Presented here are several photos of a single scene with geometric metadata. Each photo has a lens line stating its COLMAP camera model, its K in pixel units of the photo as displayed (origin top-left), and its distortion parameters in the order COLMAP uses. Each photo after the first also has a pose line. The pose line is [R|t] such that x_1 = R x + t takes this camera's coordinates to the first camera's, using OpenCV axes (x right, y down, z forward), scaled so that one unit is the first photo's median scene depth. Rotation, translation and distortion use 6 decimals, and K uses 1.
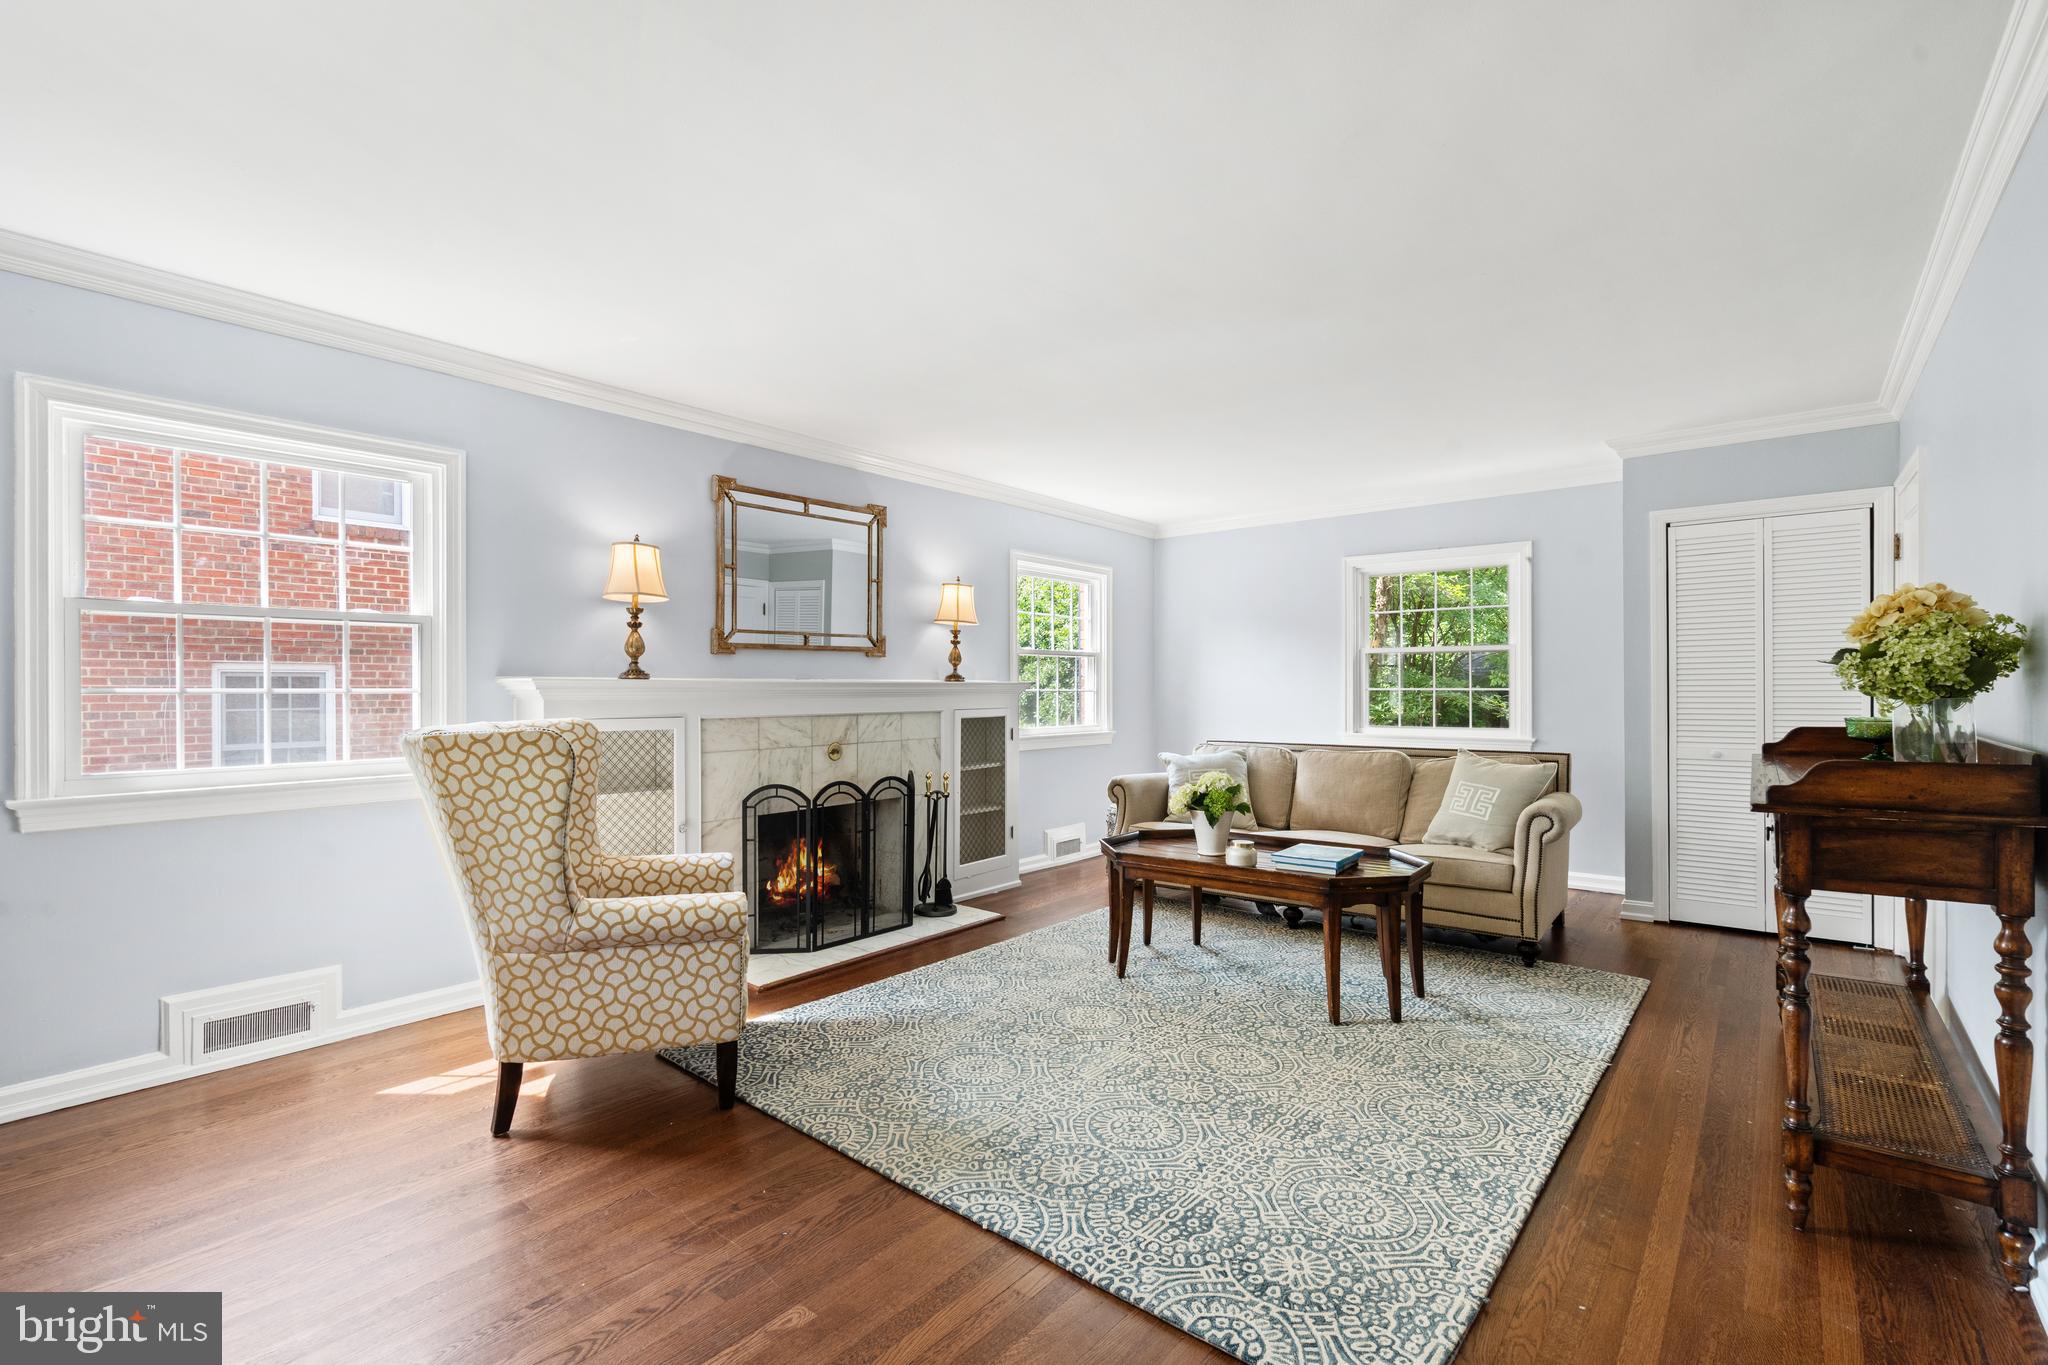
lens RADIAL K [[929.4, 0, 1024.0], [0, 929.4, 682.5], [0, 0, 1]] dist [-0.001648, -0.000318]
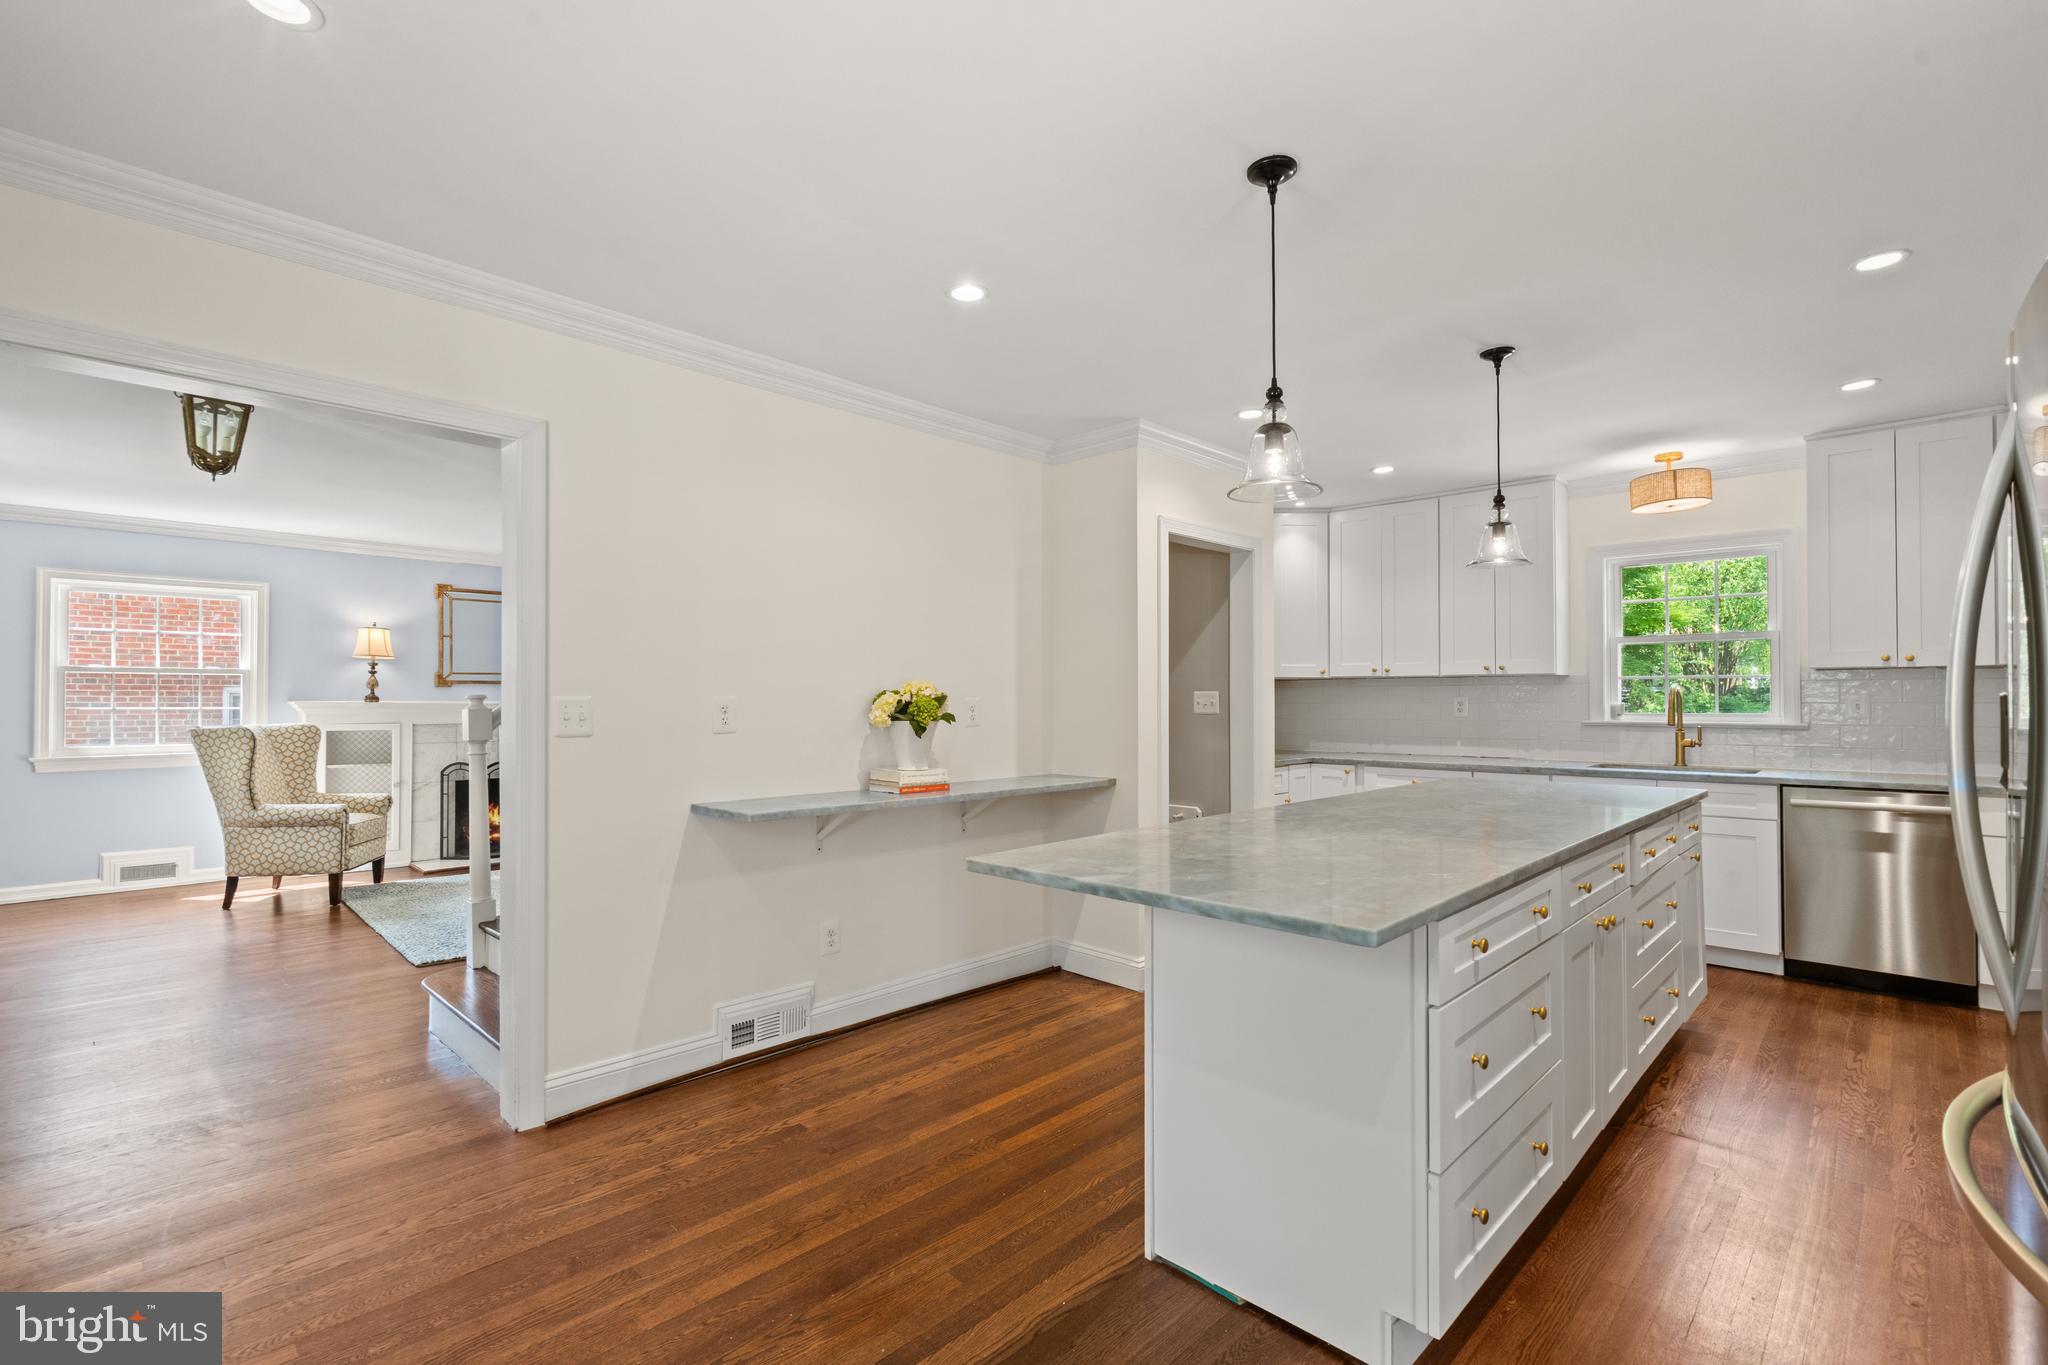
lens RADIAL K [[932.1, 0, 1024.5], [0, 932.1, 679.1], [0, 0, 1]] dist [-0.000599, 0.000243]
pose [[0.996335, 0.000745, -0.085538, 1.398024], [-0.002190, 0.999857, -0.016797, -0.028332], [0.085513, 0.016923, 0.996193, -0.975911]]
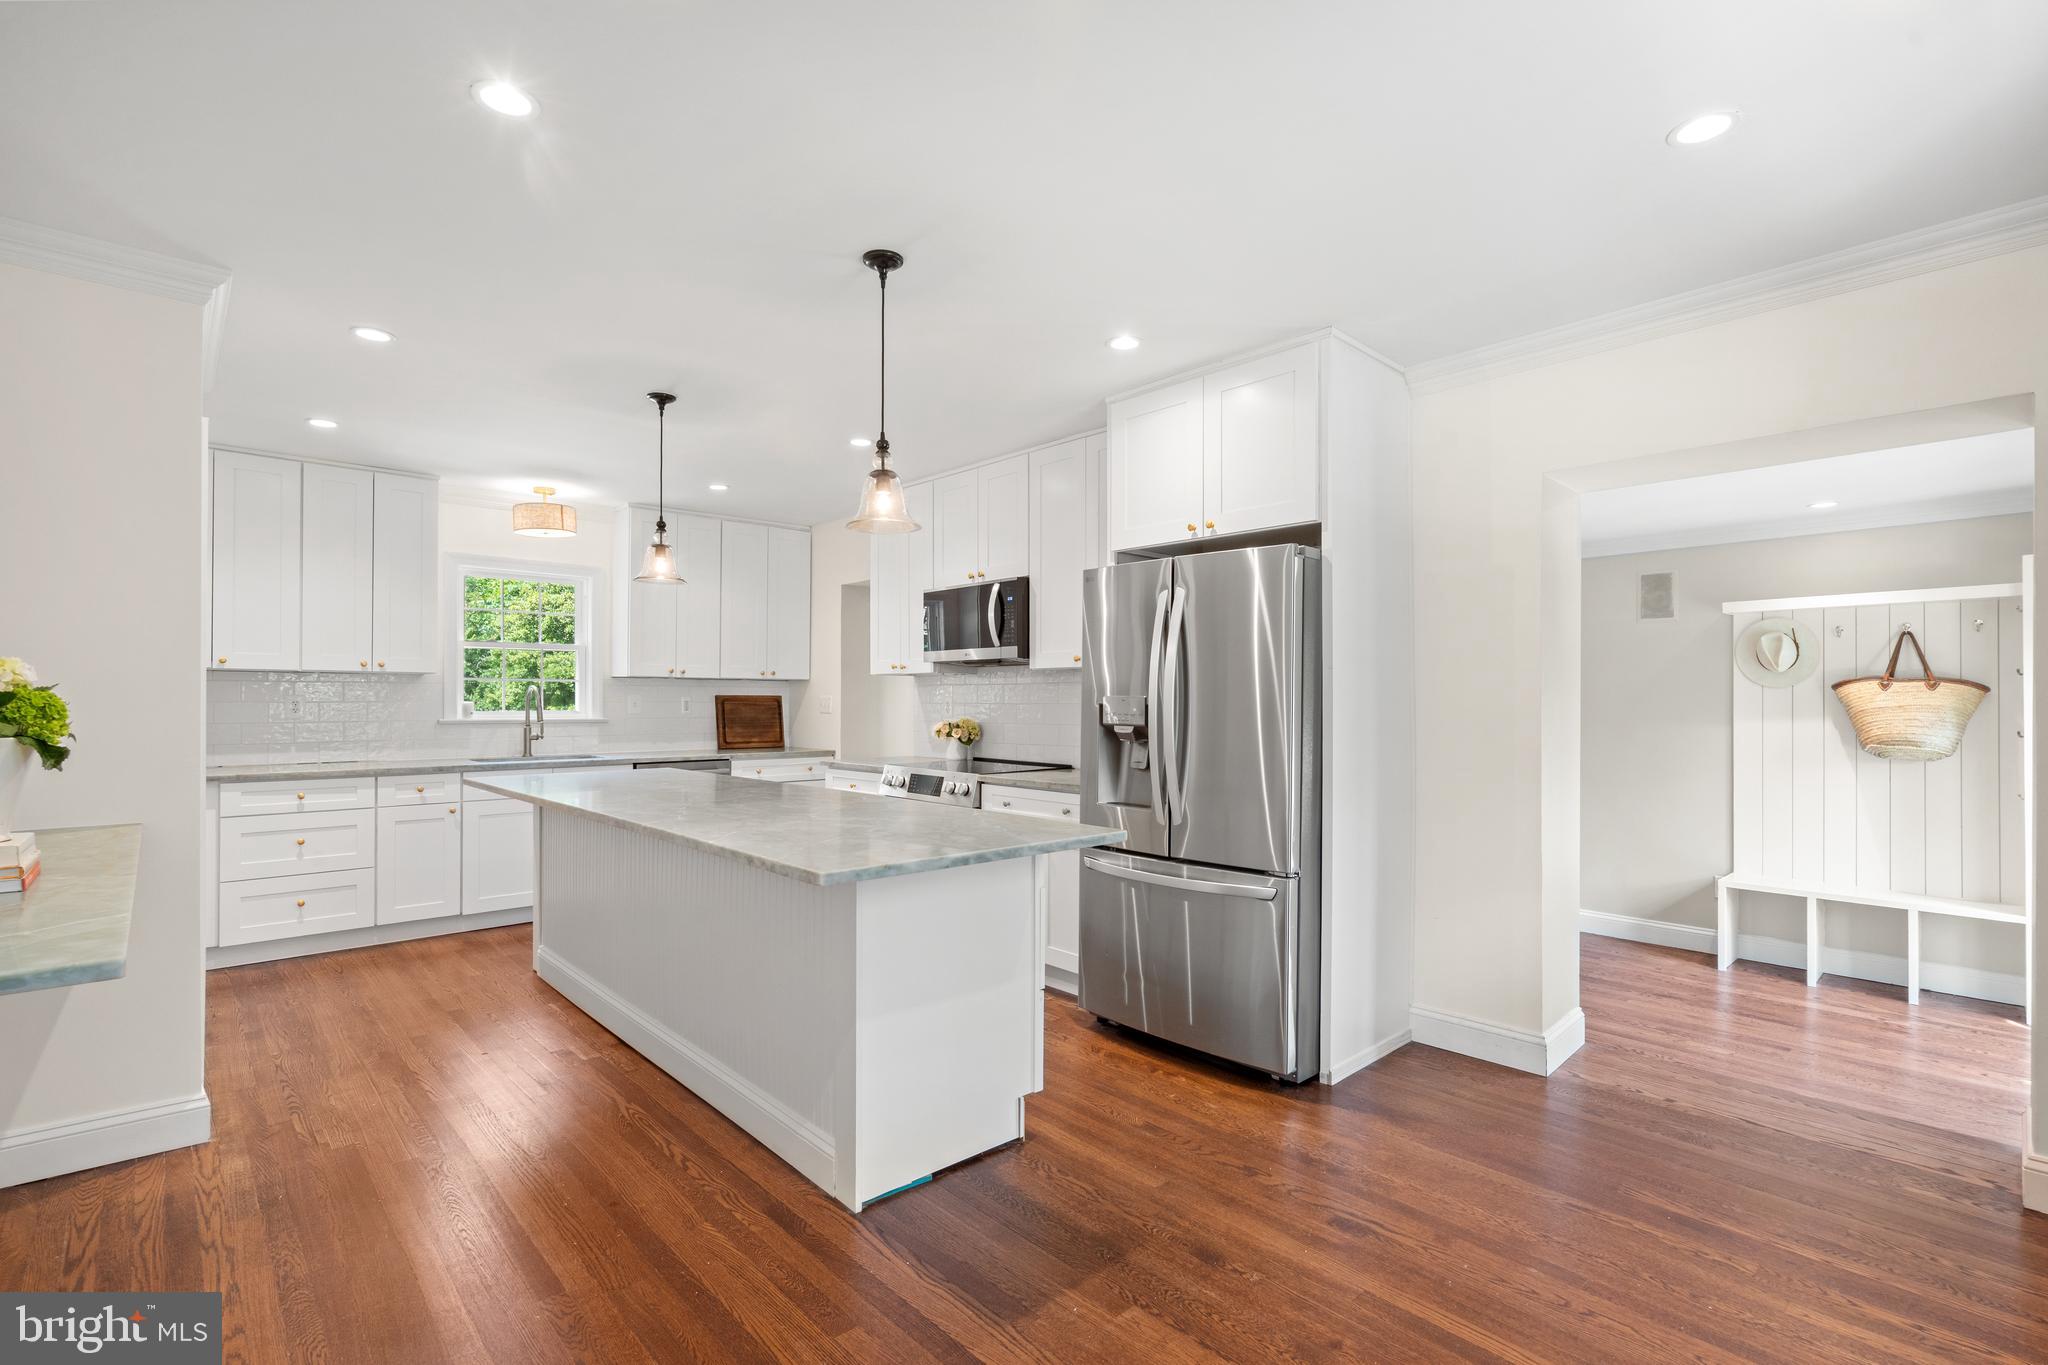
lens RADIAL K [[925.5, 0, 1005.0], [0, 925.5, 685.0], [0, 0, 1]] dist [-0.002822, 0.001020]
pose [[0.152474, 0.020357, 0.988098, -2.306146], [-0.006252, 0.999788, -0.019633, 0.015411], [-0.988288, -0.003184, 0.152569, 1.563383]]
